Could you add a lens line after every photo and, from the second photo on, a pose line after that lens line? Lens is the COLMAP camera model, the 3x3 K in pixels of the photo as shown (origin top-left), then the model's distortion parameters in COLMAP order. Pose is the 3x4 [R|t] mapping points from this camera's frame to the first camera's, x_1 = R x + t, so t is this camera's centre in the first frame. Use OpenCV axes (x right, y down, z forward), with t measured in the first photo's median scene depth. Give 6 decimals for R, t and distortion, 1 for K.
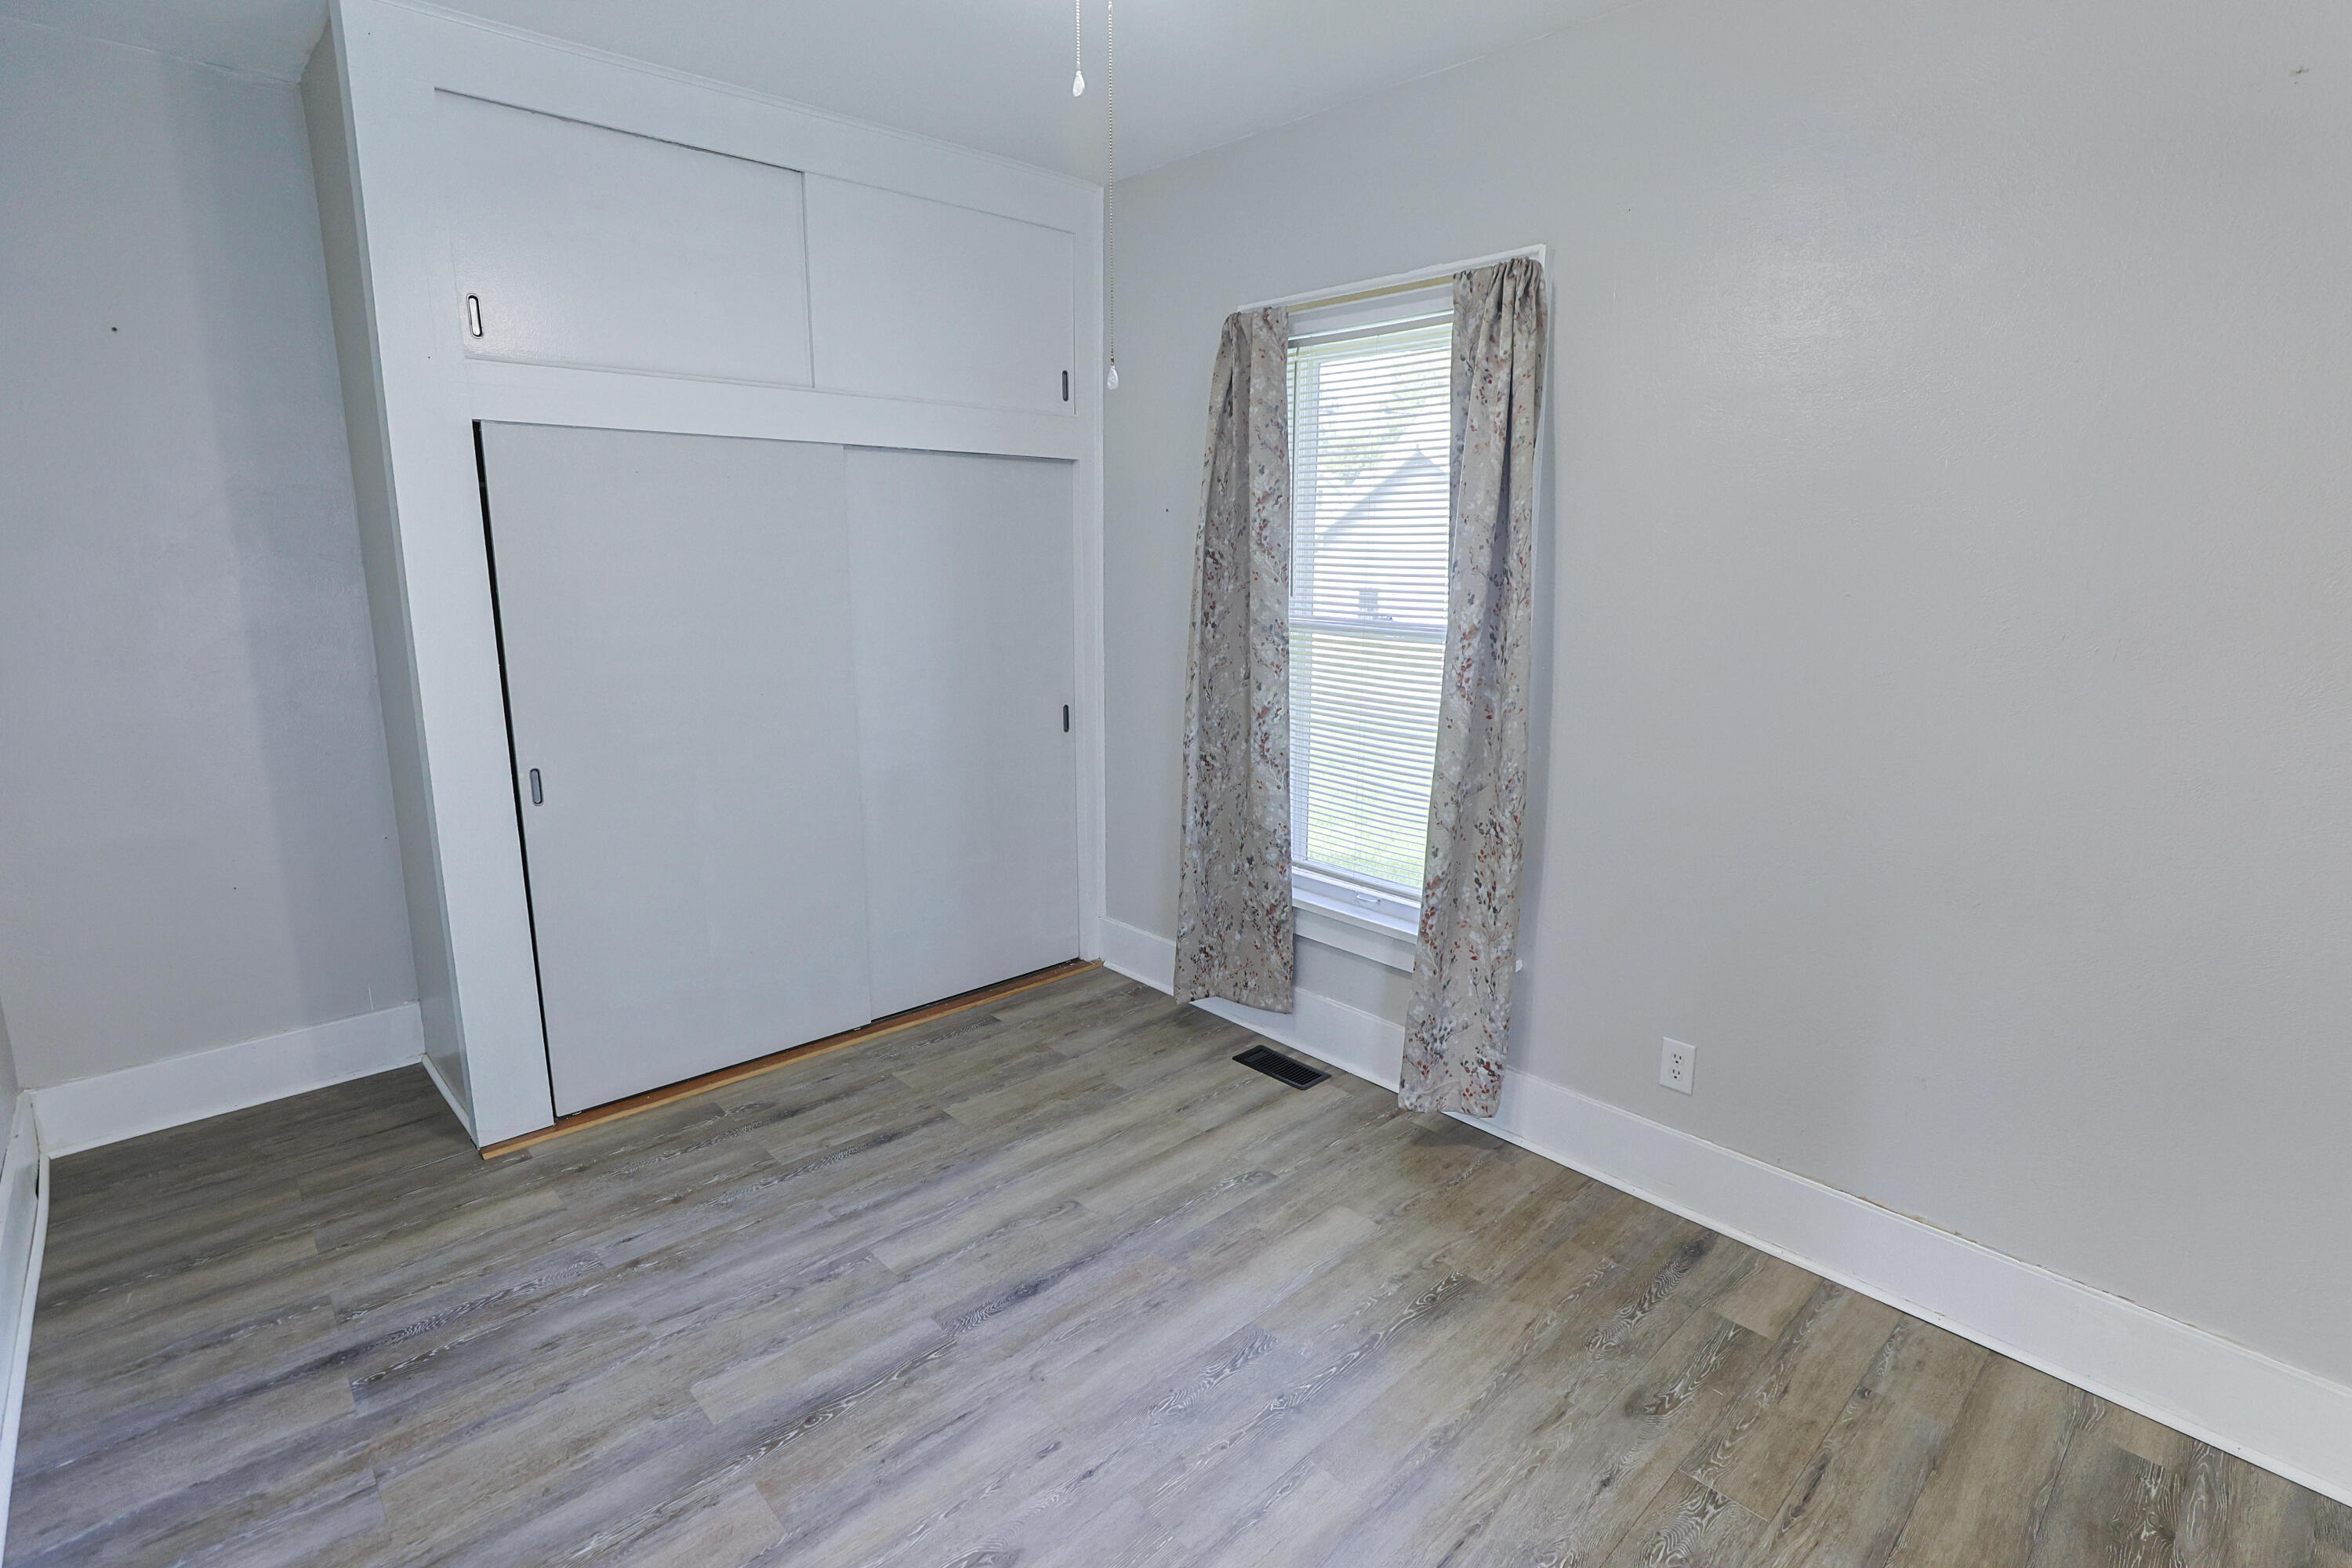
lens RADIAL K [[1129.9, 0, 1178.9], [0, 1129.9, 757.8], [0, 0, 1]] dist [0.002547, 0.002181]
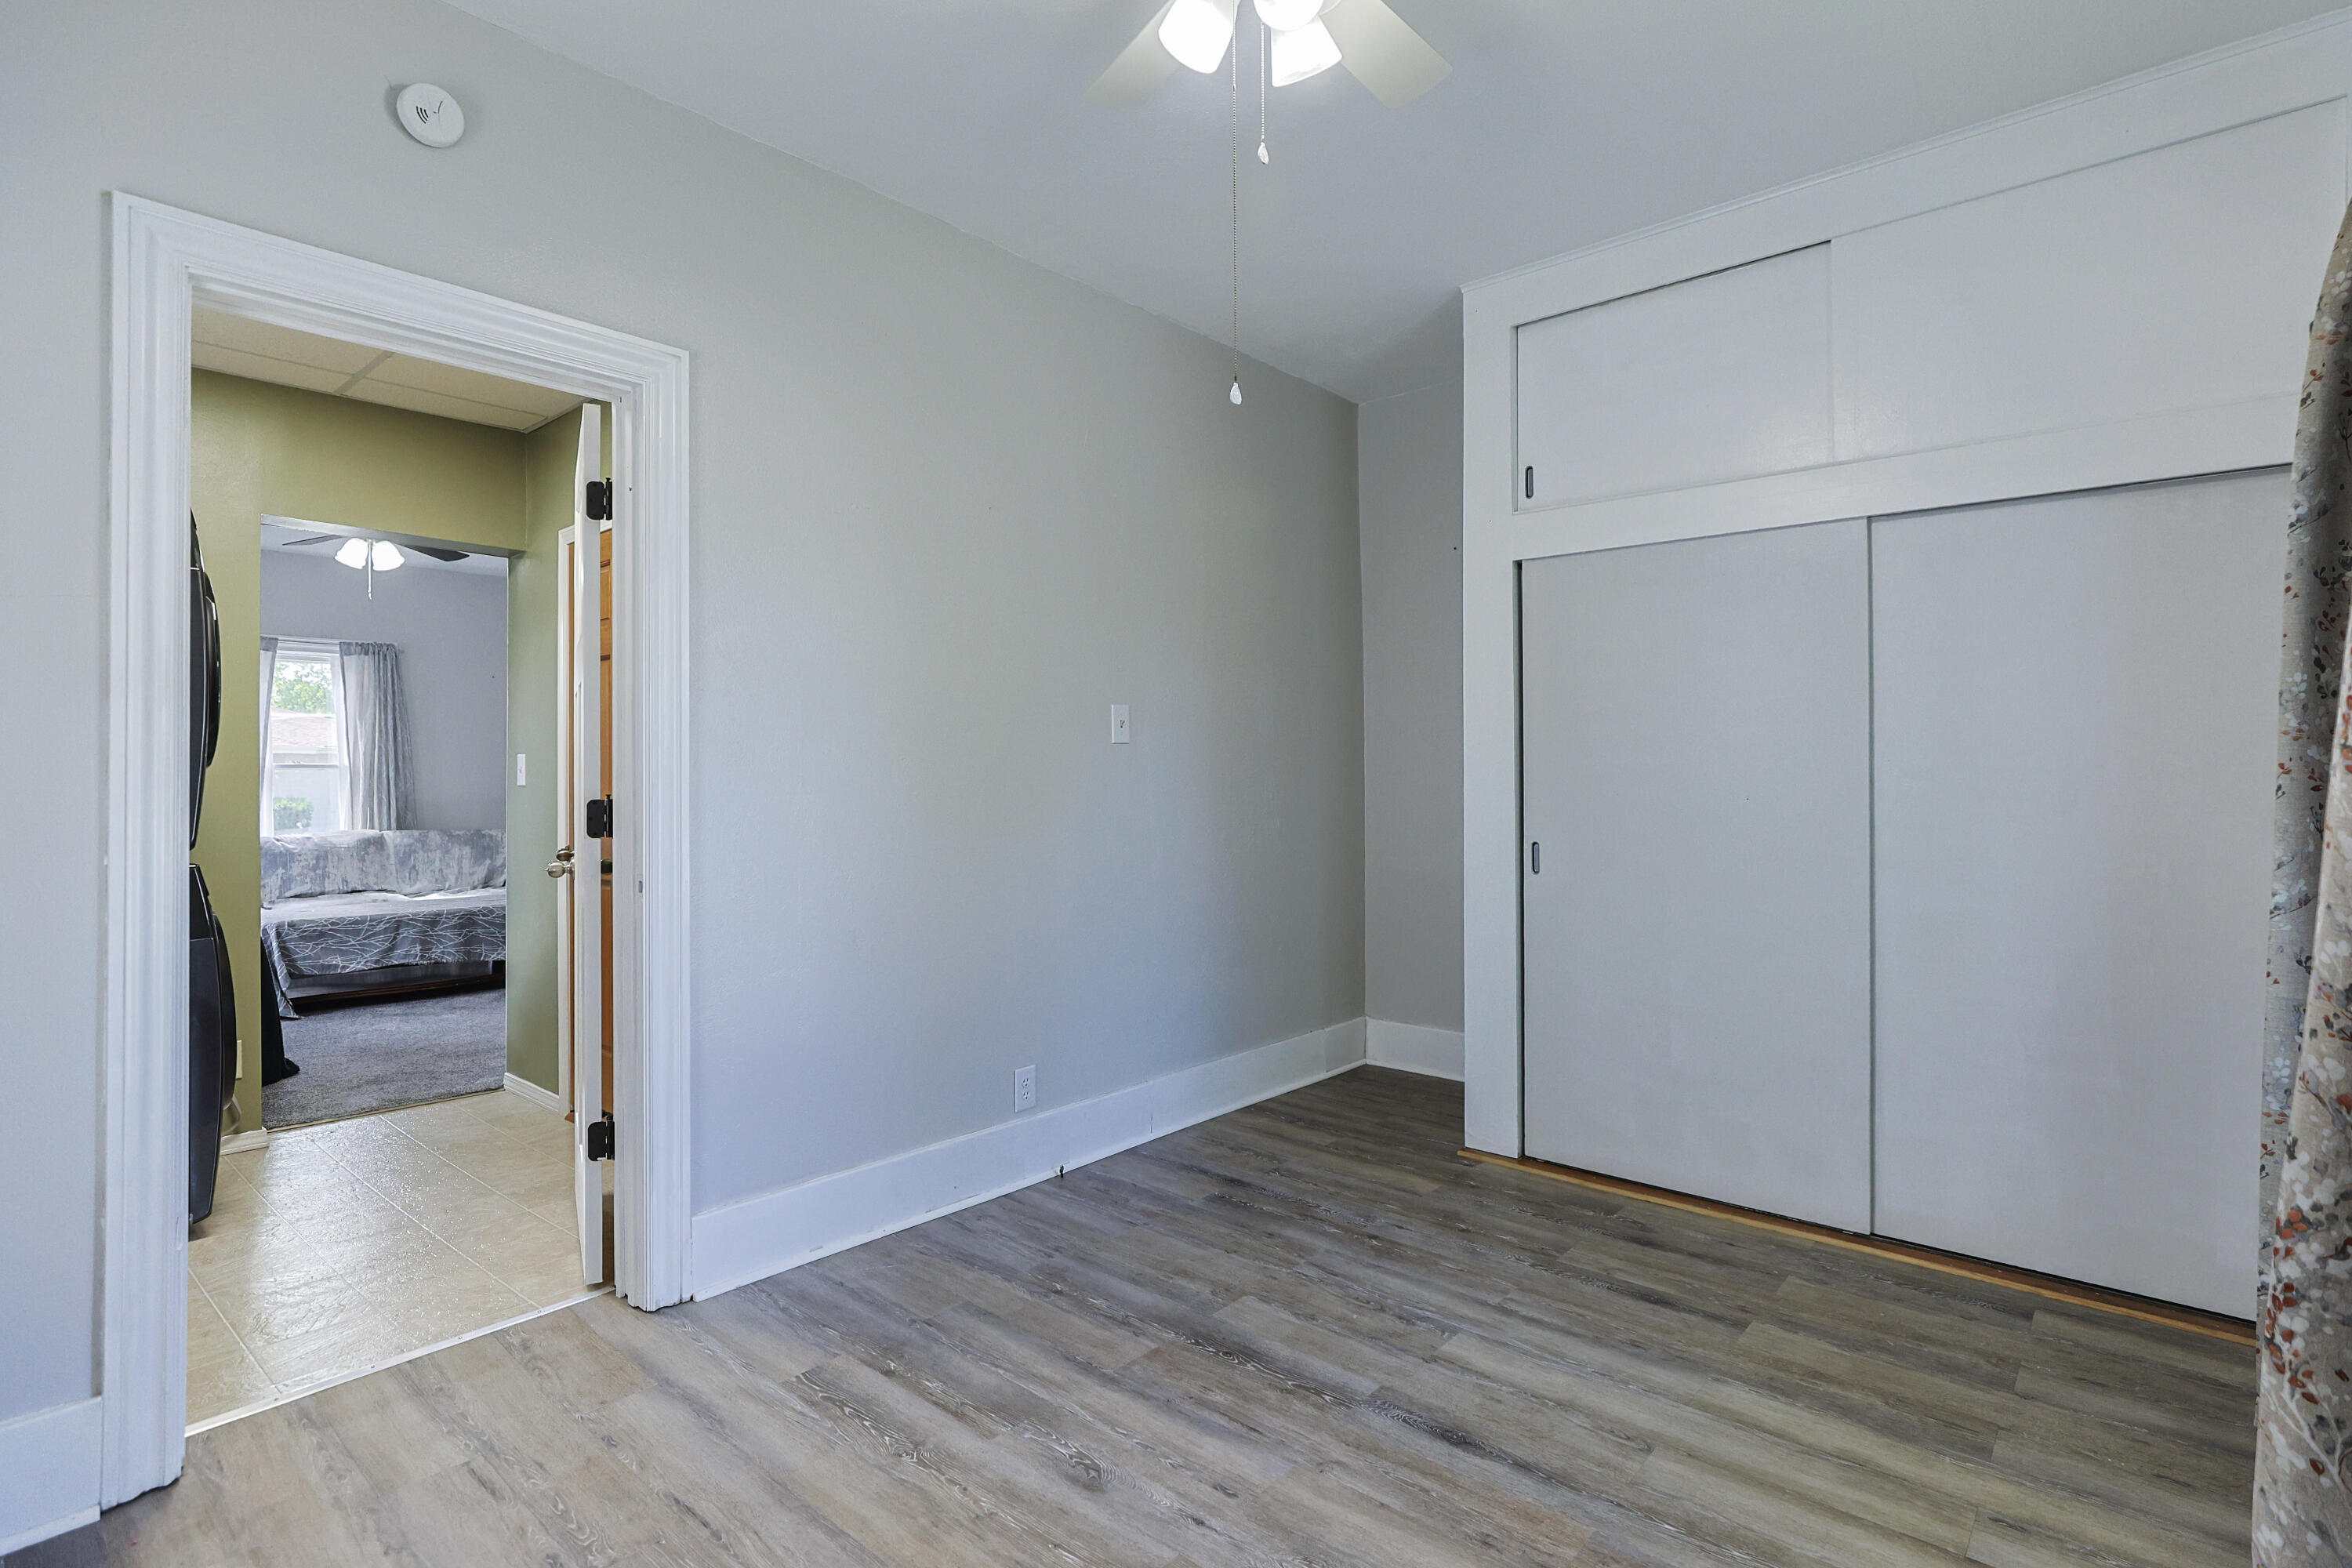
lens RADIAL K [[1112.7, 0, 1189.1], [0, 1112.7, 767.4], [0, 0, 1]] dist [-0.029241, 0.019063]
pose [[0.125733, -0.002591, -0.992061, 0.583014], [-0.181655, 0.983029, -0.025590, 0.031093], [0.975291, 0.183430, 0.123129, 0.540259]]
